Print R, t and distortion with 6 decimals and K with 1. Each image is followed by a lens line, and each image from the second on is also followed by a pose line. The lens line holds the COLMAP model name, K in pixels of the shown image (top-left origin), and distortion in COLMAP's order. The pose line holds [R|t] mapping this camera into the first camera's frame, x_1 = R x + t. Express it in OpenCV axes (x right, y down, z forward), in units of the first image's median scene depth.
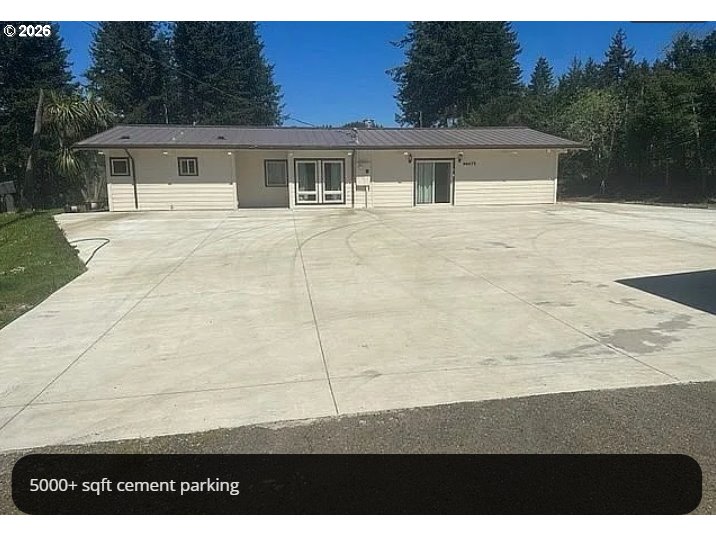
lens RADIAL K [[531.5, 0, 358.0], [0, 531.5, 268.5], [0, 0, 1]] dist [0.130877, -0.235049]
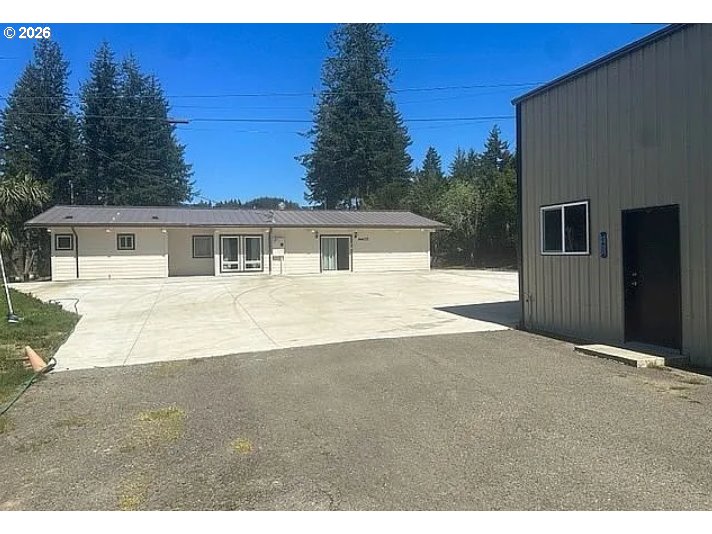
lens RADIAL K [[528.6, 0, 356.0], [0, 528.6, 267.0], [0, 0, 1]] dist [0.130877, -0.235049]
pose [[0.986569, -0.008766, 0.163112, -0.012733], [0.031149, 0.990331, -0.135182, 0.036518], [-0.160350, 0.138448, 0.977302, -0.200846]]
